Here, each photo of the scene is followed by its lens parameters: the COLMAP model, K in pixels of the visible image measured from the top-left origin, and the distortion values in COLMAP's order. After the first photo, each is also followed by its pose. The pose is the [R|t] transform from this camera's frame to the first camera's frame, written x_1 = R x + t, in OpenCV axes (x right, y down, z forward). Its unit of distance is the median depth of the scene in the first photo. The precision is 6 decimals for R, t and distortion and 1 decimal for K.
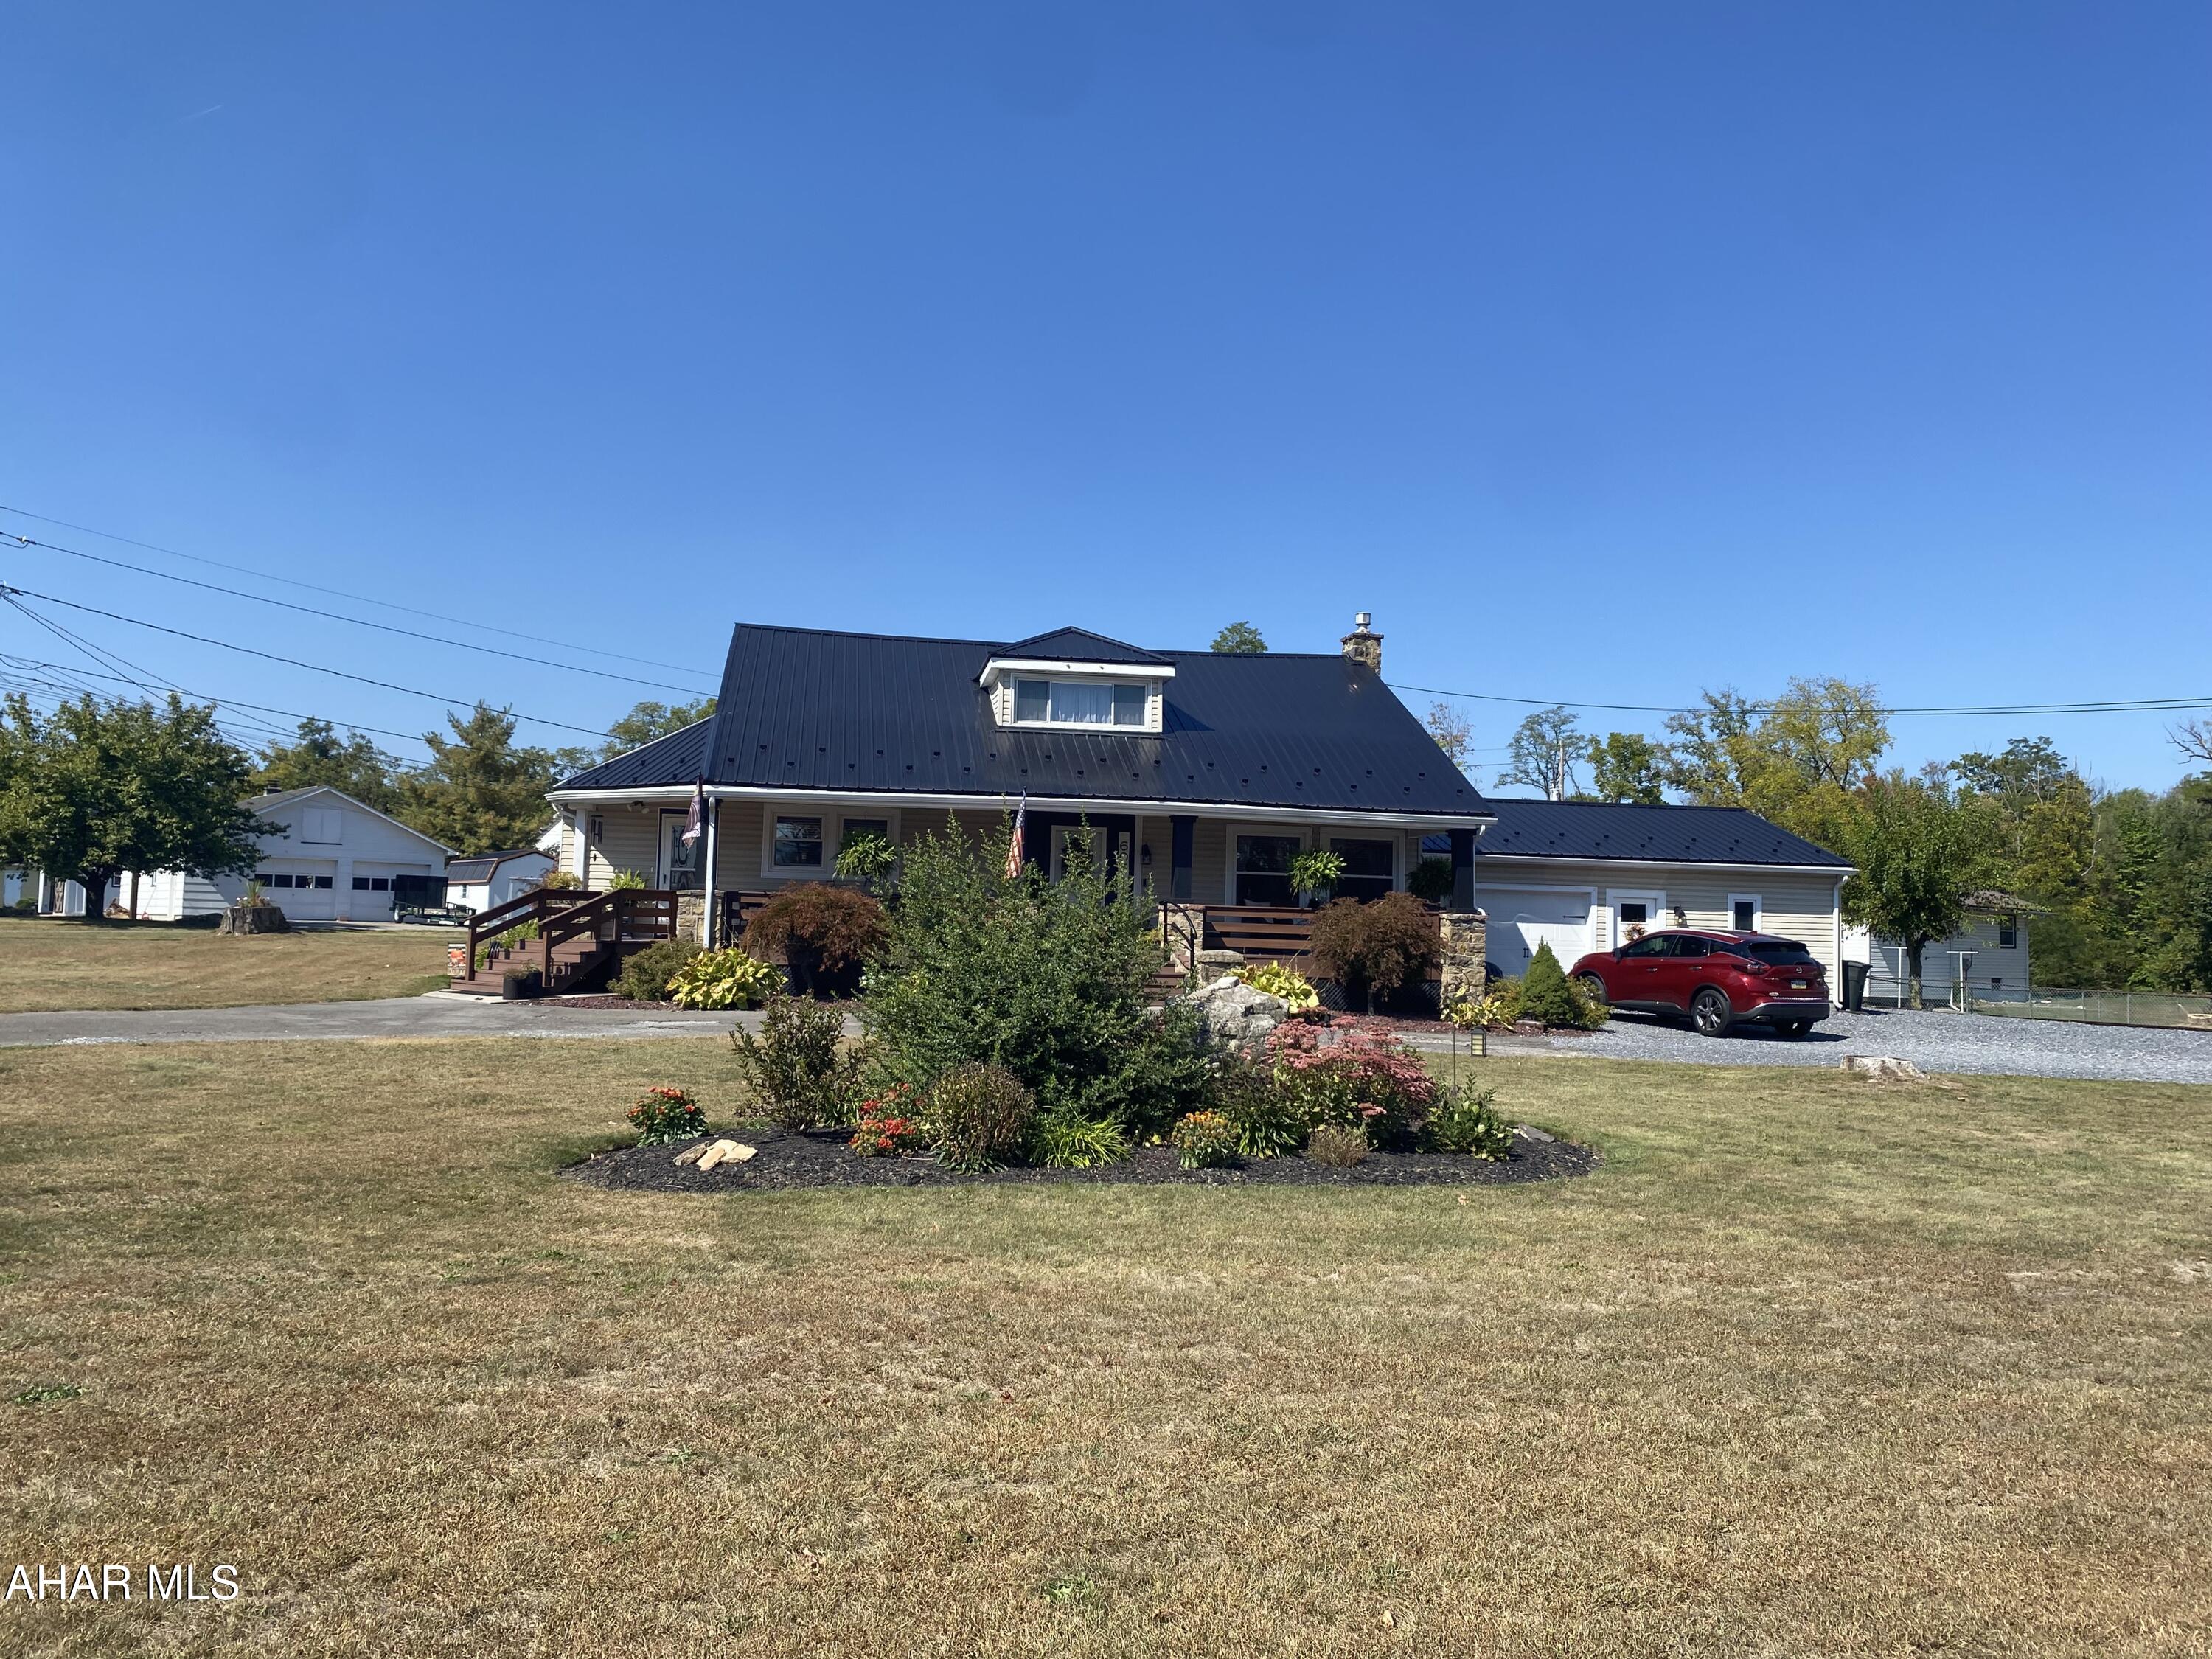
lens RADIAL K [[1694.9, 0, 1095.3], [0, 1694.9, 821.0], [0, 0, 1]] dist [0.068038, -0.068224]
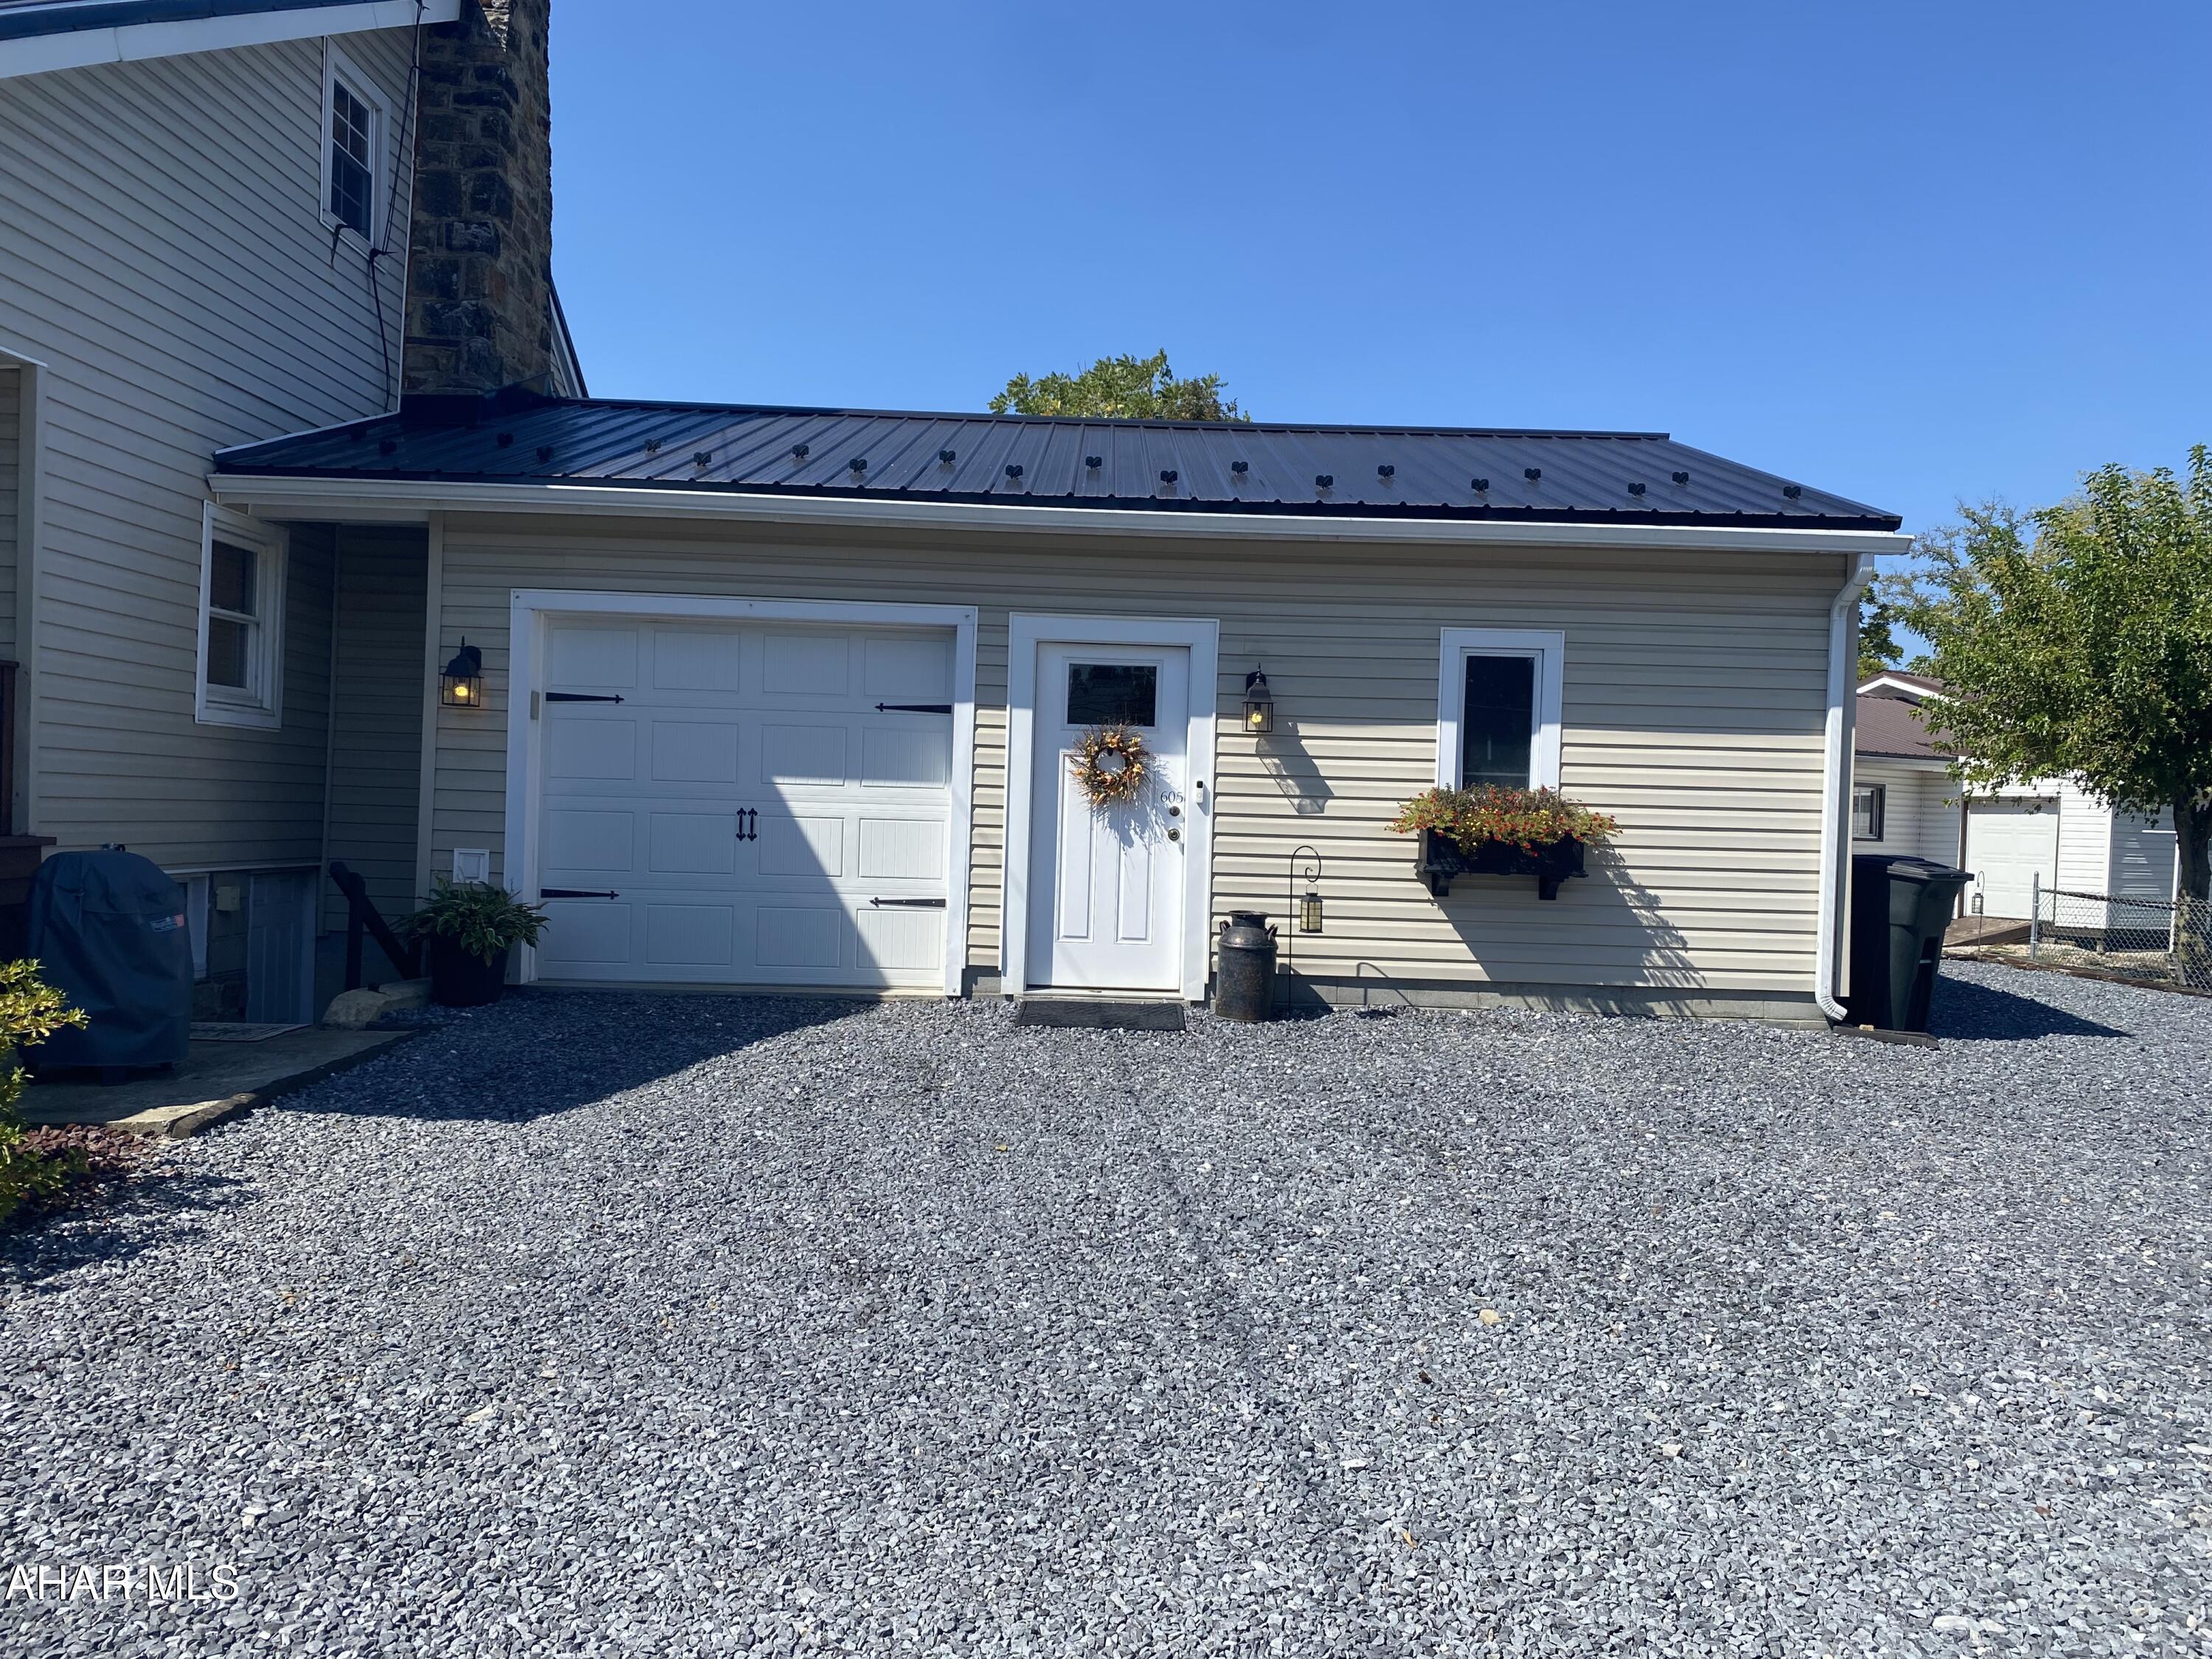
lens RADIAL K [[1694.9, 0, 1125.7], [0, 1694.9, 833.8], [0, 0, 1]] dist [0.068038, -0.068224]
pose [[0.990659, -0.007854, -0.136133, 0.361512], [0.017147, 0.997590, 0.067225, 0.054220], [0.135277, -0.068931, 0.988407, 0.723157]]
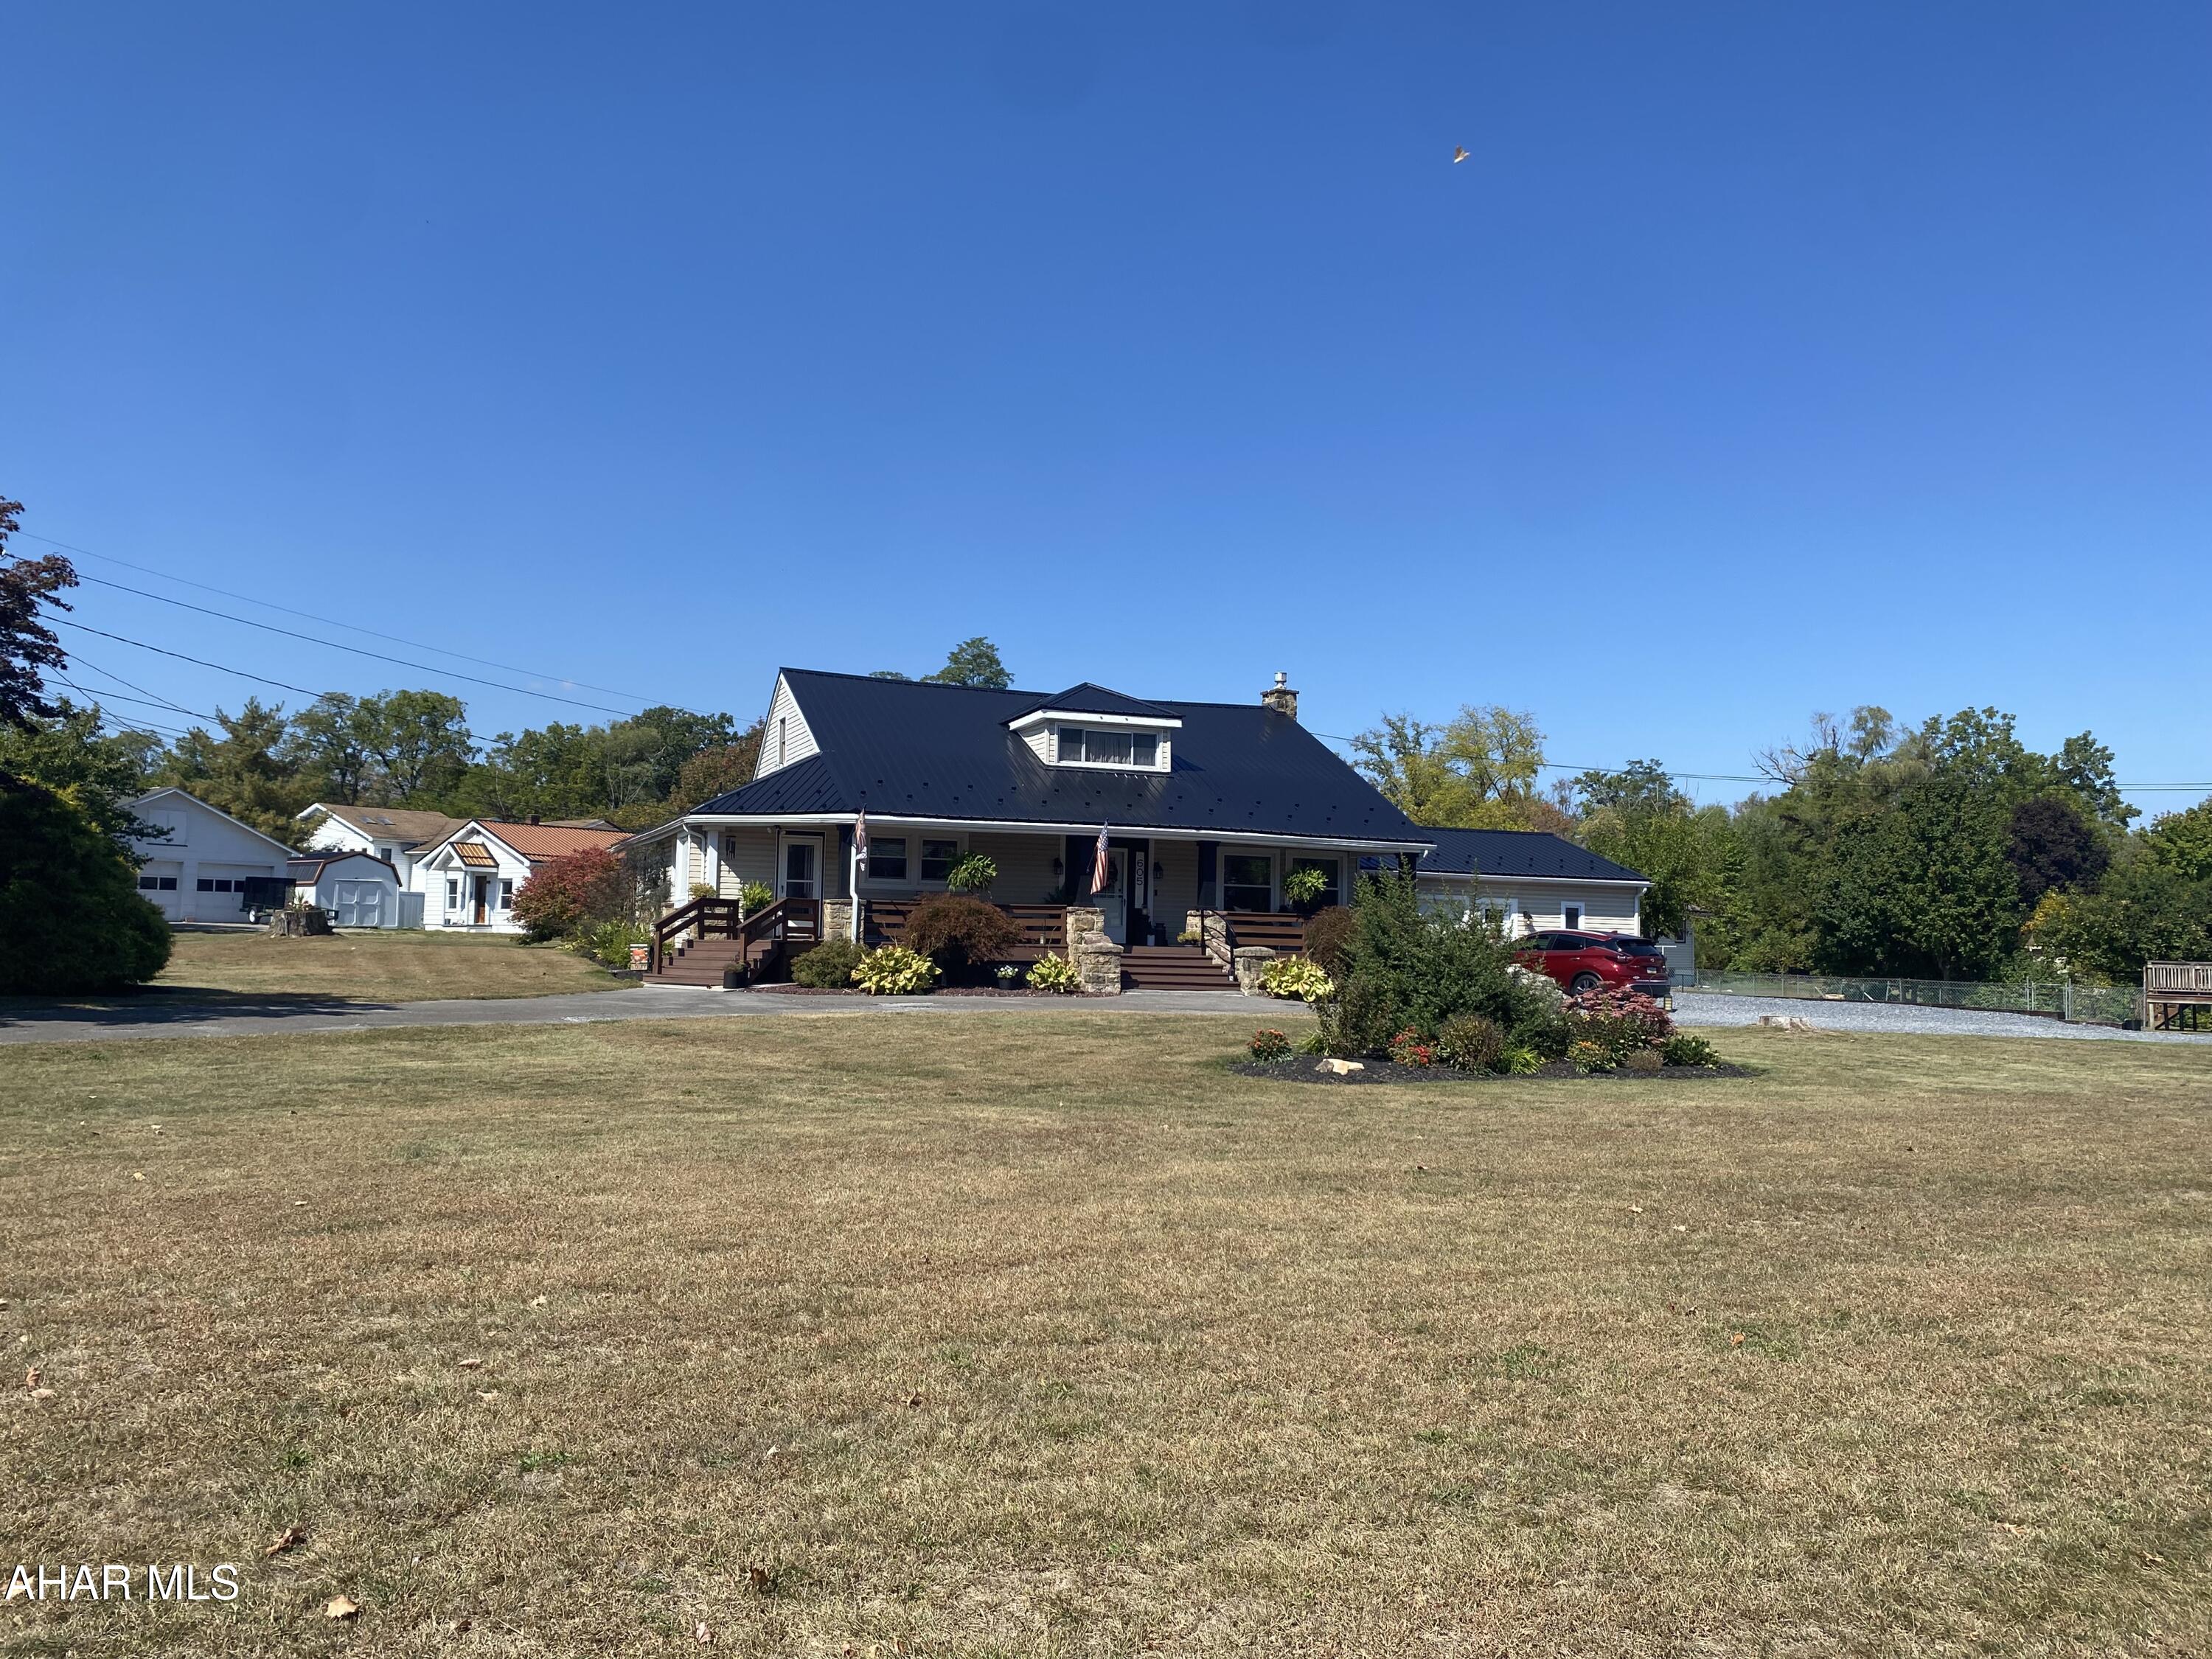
lens RADIAL K [[1694.9, 0, 1087.9], [0, 1694.9, 828.9], [0, 0, 1]] dist [0.068038, -0.068224]
pose [[0.977949, 0.010744, 0.208569, -0.249732], [-0.012038, 0.999915, 0.004937, -0.014348], [-0.208498, -0.007339, 0.977995, -0.183987]]
